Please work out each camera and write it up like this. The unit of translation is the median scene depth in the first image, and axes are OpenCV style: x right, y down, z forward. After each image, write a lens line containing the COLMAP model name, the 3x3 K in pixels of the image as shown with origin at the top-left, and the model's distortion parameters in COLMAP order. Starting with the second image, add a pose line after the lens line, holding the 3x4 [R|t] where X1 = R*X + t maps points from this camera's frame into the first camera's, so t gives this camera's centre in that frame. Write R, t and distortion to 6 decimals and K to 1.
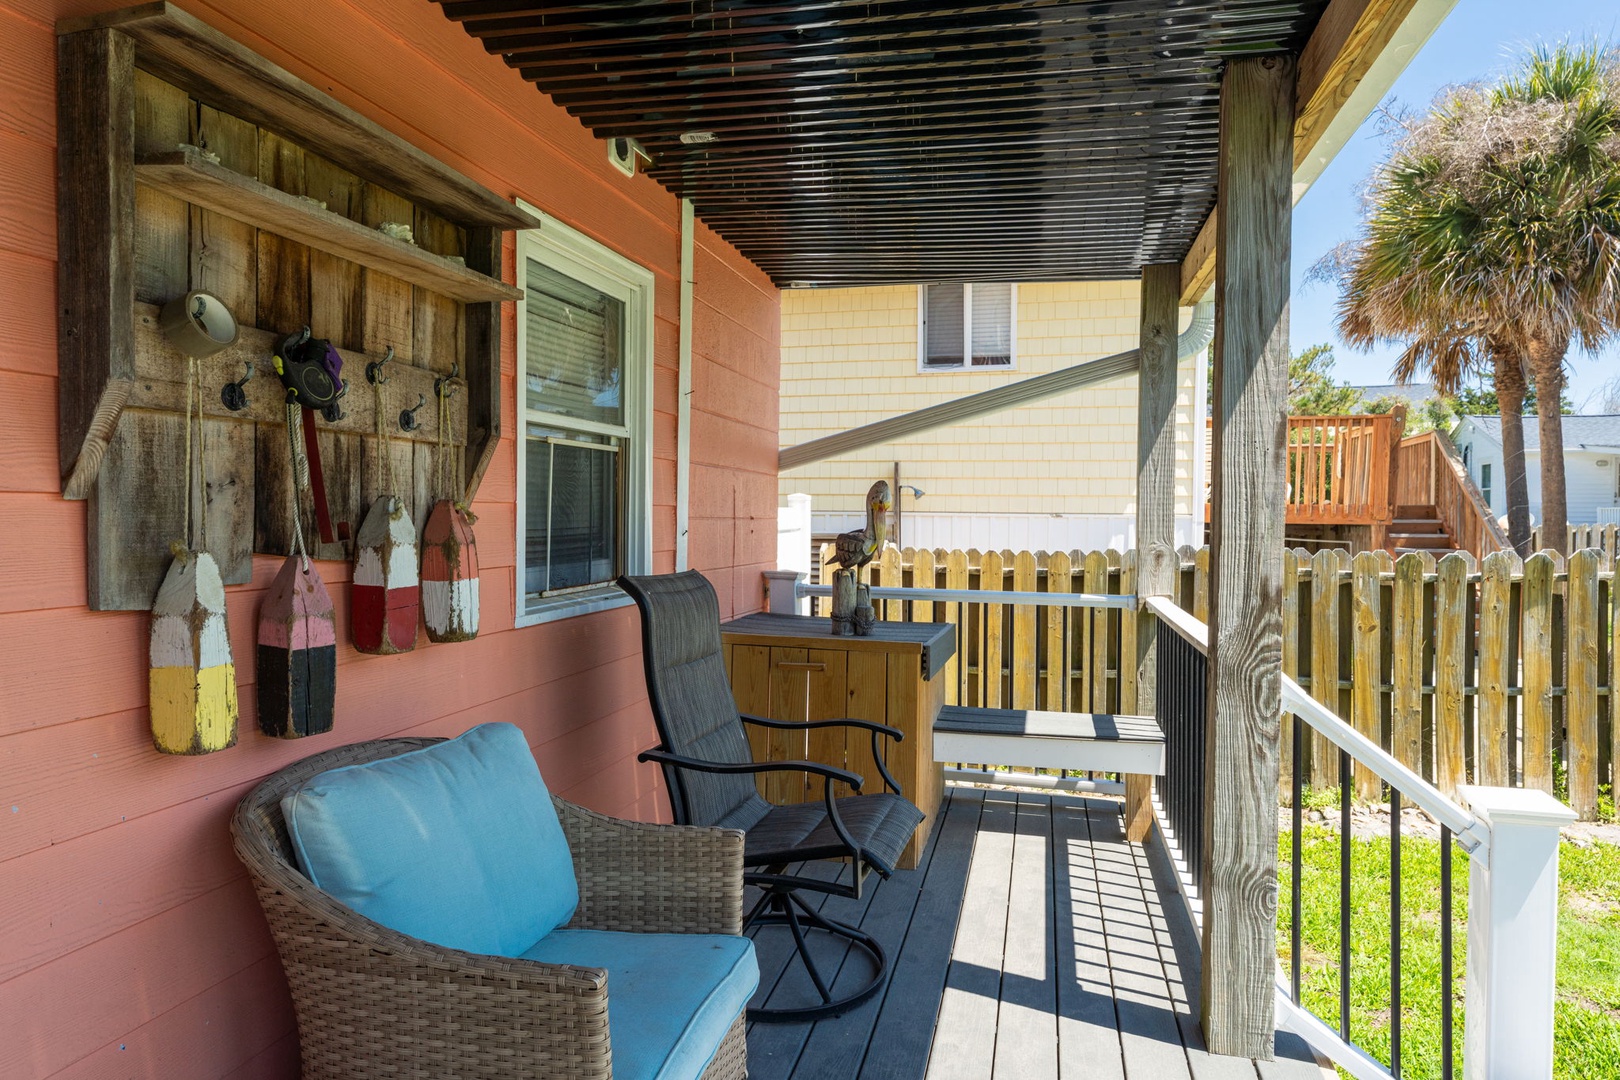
lens RADIAL K [[979.1, 0, 811.2], [0, 979.1, 529.6], [0, 0, 1]] dist [0.001460, -0.000791]
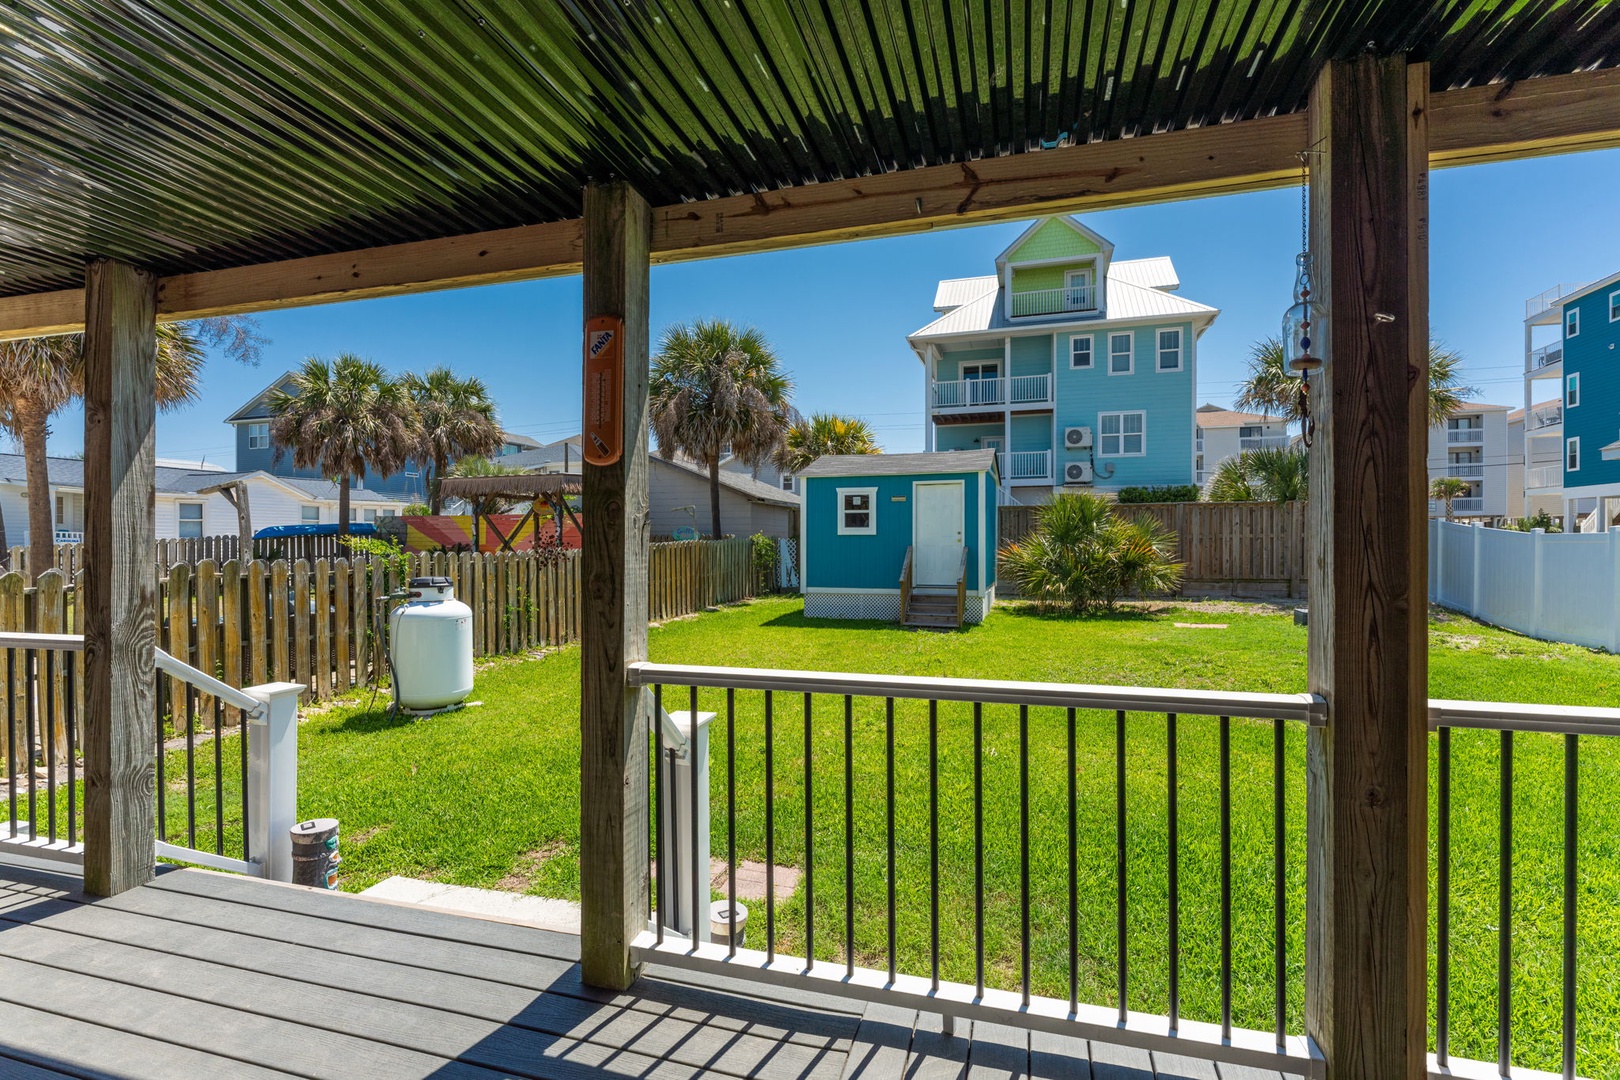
lens RADIAL K [[714.1, 0, 811.4], [0, 714.1, 545.1], [0, 0, 1]] dist [-0.003108, 0.000669]
pose [[0.036626, -0.012661, 0.999249, -0.672604], [0.015043, 0.999813, 0.012117, -0.017170], [-0.999216, 0.014588, 0.036810, -0.154082]]
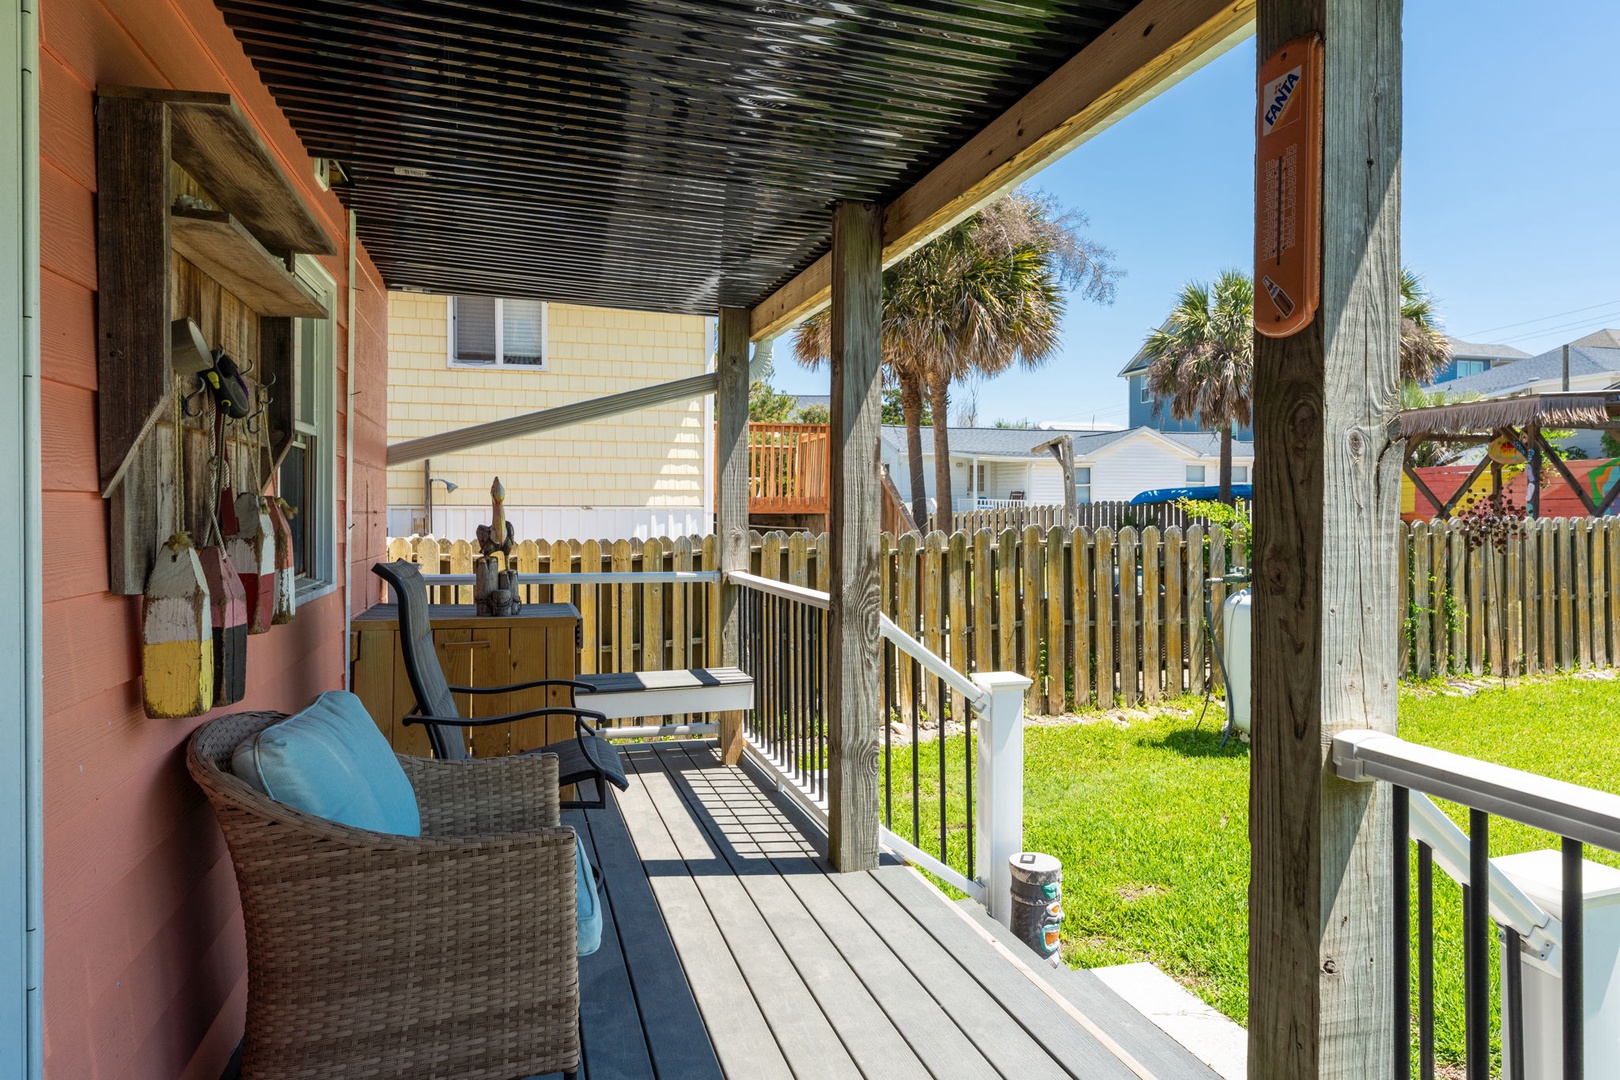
lens RADIAL K [[979.1, 0, 818.6], [0, 979.1, 511.8], [0, 0, 1]] dist [0.001460, -0.000791]
pose [[0.856219, -0.009336, 0.516528, -0.376367], [0.014820, 0.999869, -0.006495, 0.003185], [-0.516400, 0.013216, 0.856246, -0.245309]]
